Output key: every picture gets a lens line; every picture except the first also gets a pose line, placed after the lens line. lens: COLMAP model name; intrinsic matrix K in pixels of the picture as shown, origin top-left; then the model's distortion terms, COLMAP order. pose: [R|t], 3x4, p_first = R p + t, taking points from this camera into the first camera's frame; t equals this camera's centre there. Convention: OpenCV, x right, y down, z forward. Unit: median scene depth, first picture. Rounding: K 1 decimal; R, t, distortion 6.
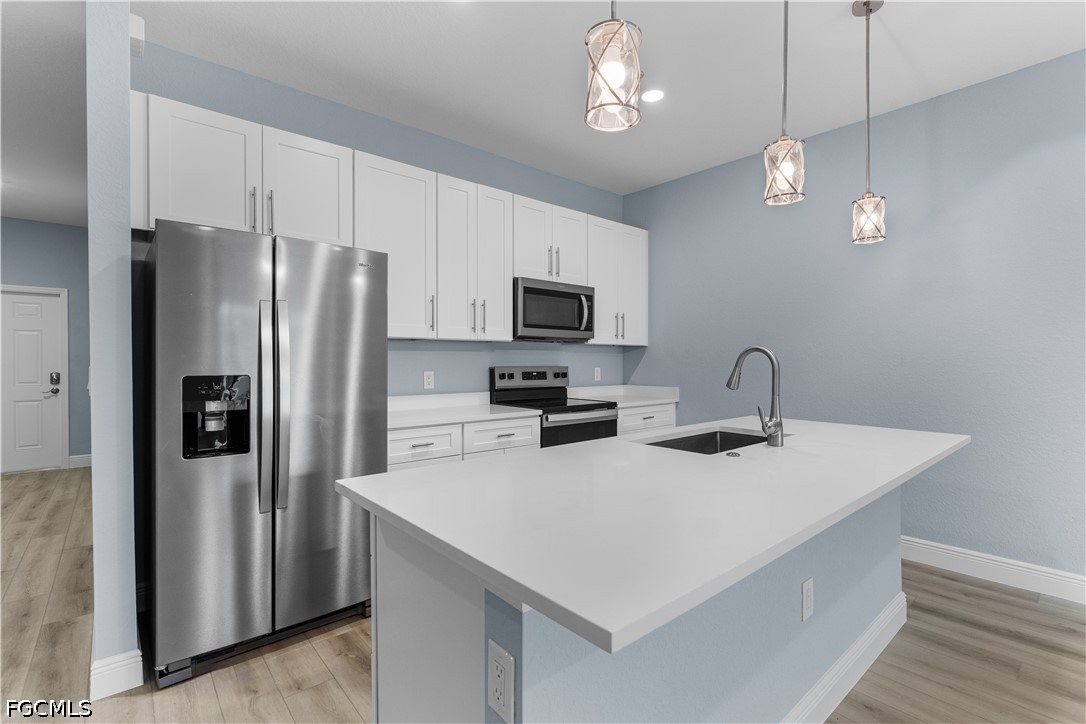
lens RADIAL K [[496.5, 0, 542.9], [0, 496.5, 378.4], [0, 0, 1]] dist [-0.007439, 0.002054]
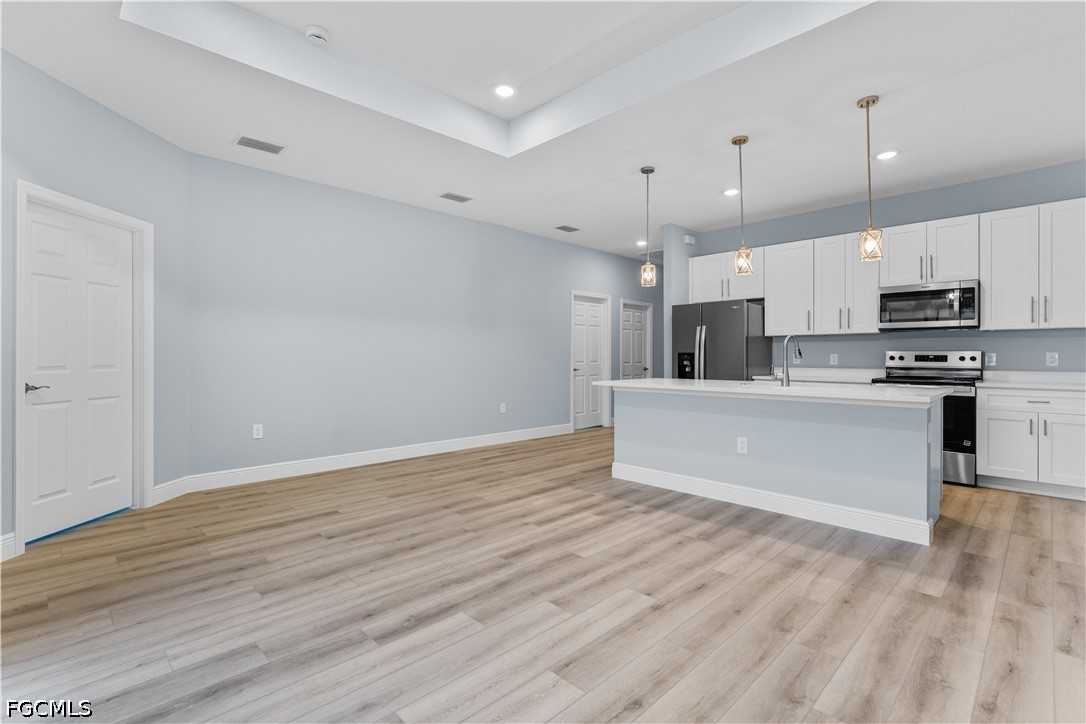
lens RADIAL K [[496.5, 0, 539.7], [0, 496.5, 358.7], [0, 0, 1]] dist [-0.007439, 0.002054]
pose [[0.067510, 0.004030, -0.997710, 2.083739], [-0.040286, 0.999187, 0.001310, 0.059341], [0.996905, 0.040106, 0.067617, -0.086677]]
